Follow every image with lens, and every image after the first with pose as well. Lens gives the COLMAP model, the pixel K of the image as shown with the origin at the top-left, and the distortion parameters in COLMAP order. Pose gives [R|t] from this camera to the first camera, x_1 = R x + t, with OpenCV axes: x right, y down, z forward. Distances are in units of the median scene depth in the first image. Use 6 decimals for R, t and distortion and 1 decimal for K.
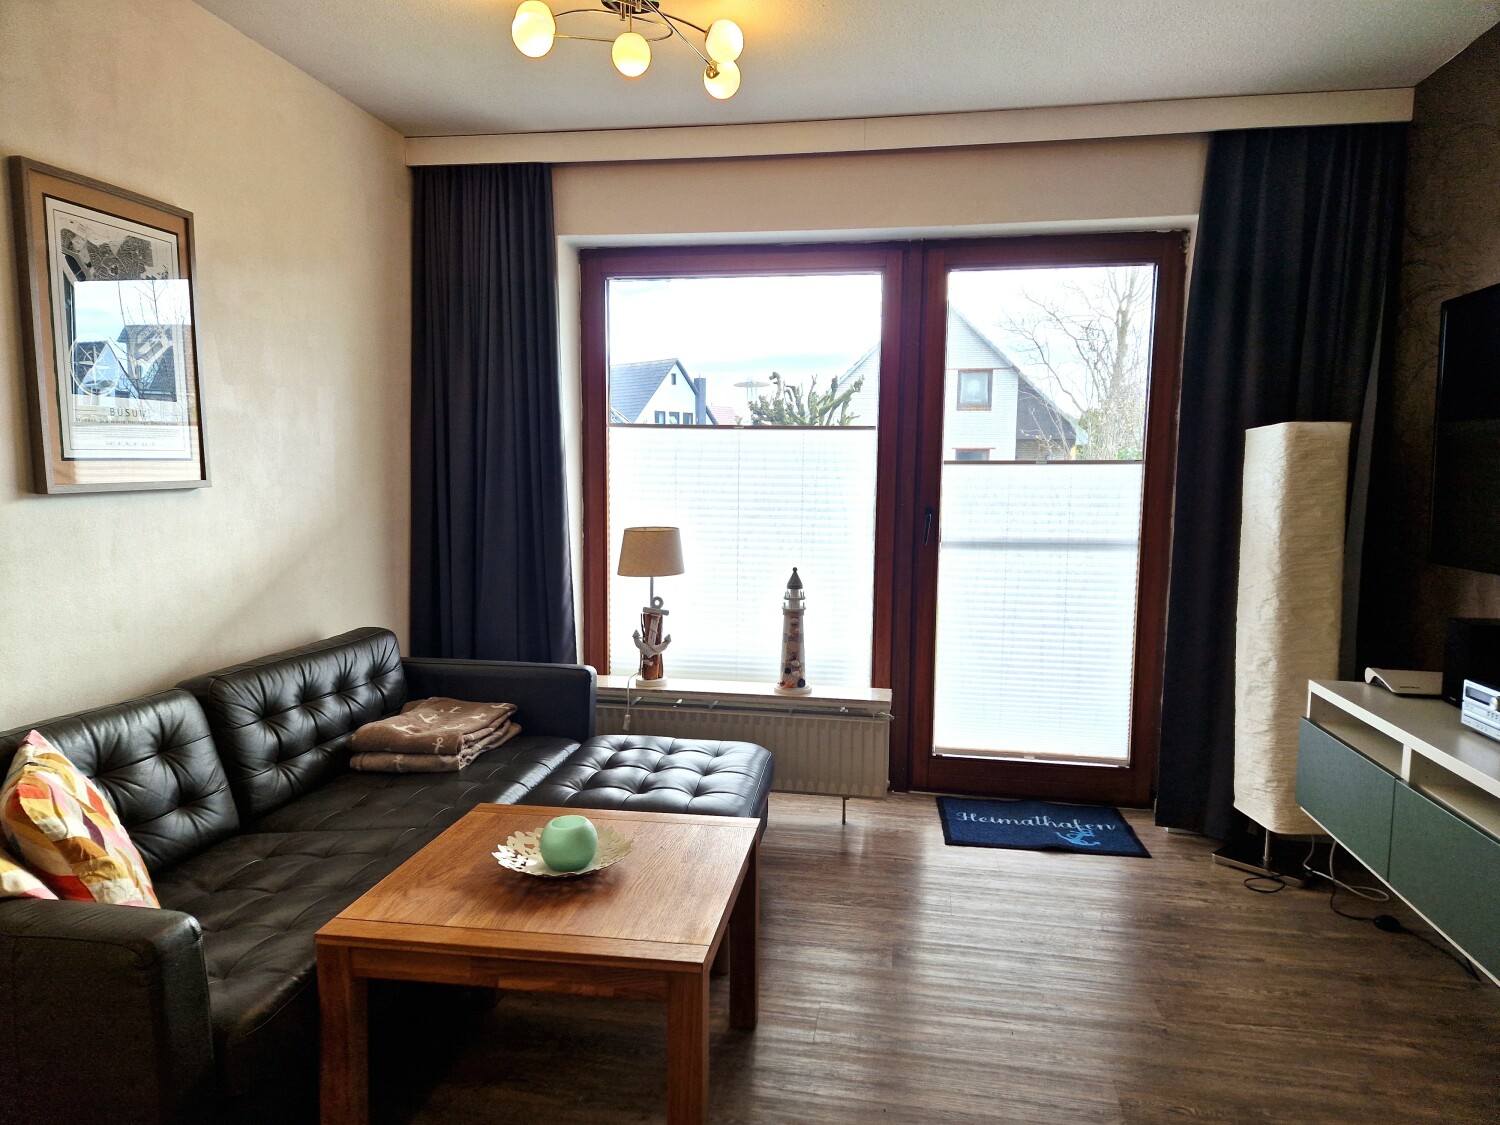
lens RADIAL K [[993.9, 0, 750.0], [0, 993.9, 562.5], [0, 0, 1]] dist [0.004690, 0.000427]
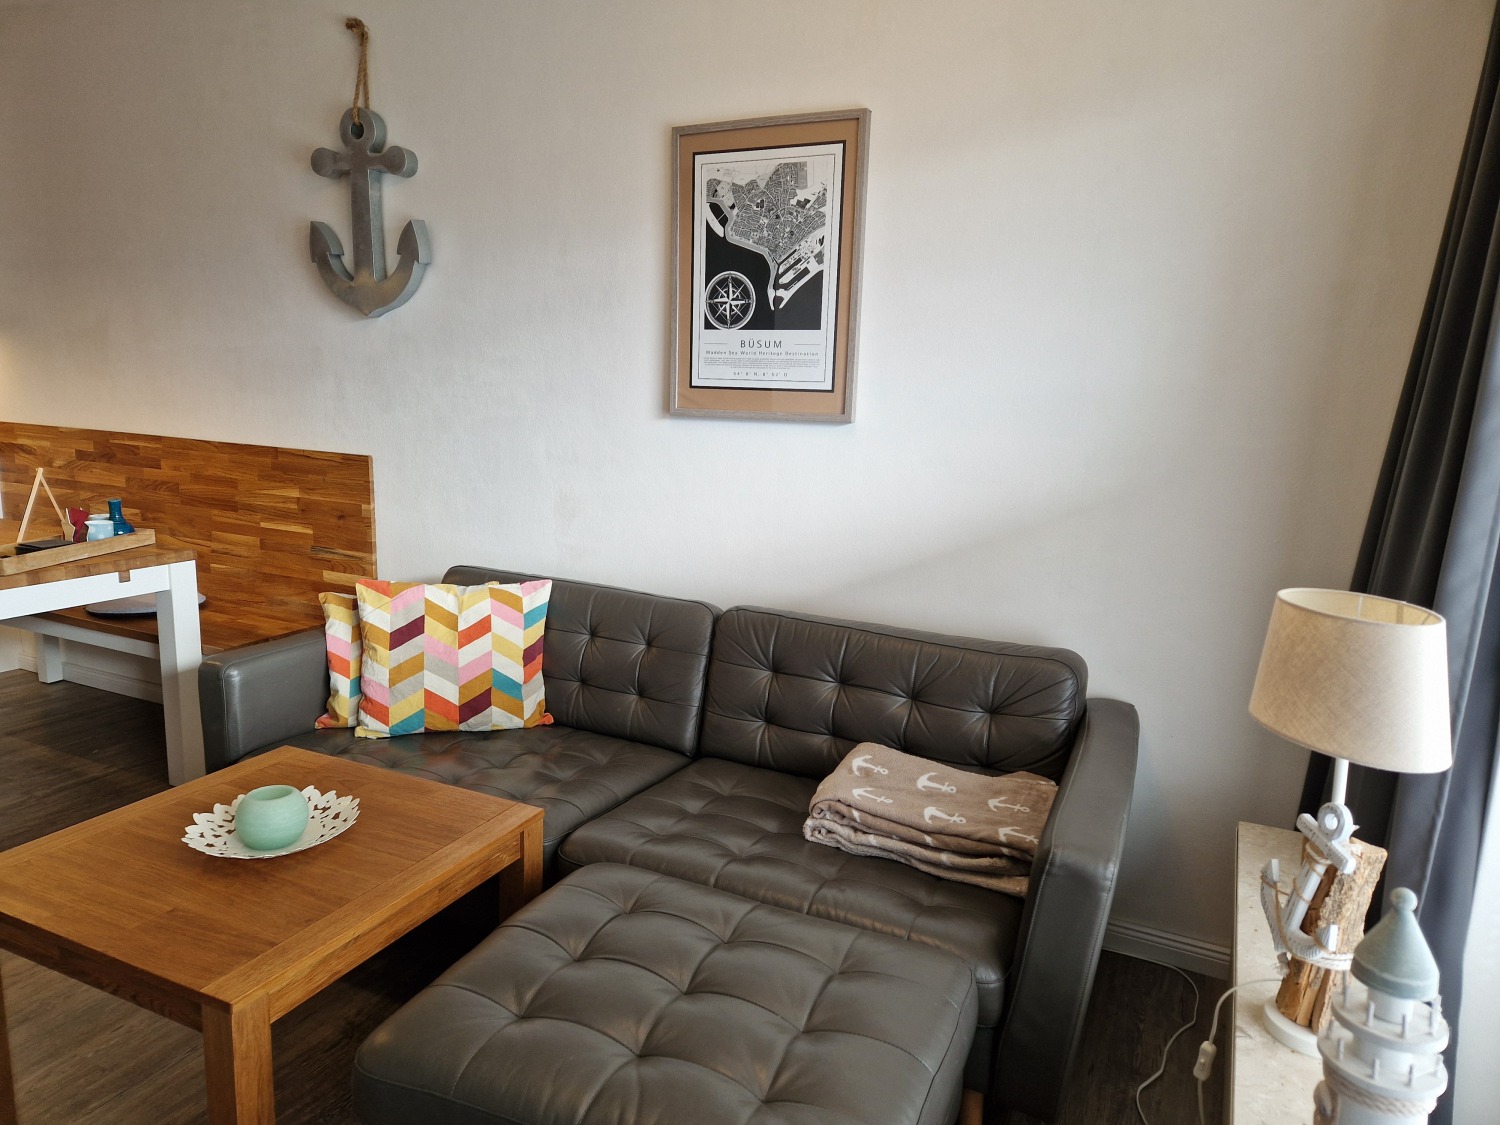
lens RADIAL K [[986.0, 0, 749.2], [0, 986.0, 583.4], [0, 0, 1]] dist [0.027771, -0.000409]
pose [[-0.250082, 0.178716, -0.951588, 0.400892], [-0.130056, 0.967710, 0.215923, -0.126397], [0.959450, 0.177759, -0.218764, 1.230025]]
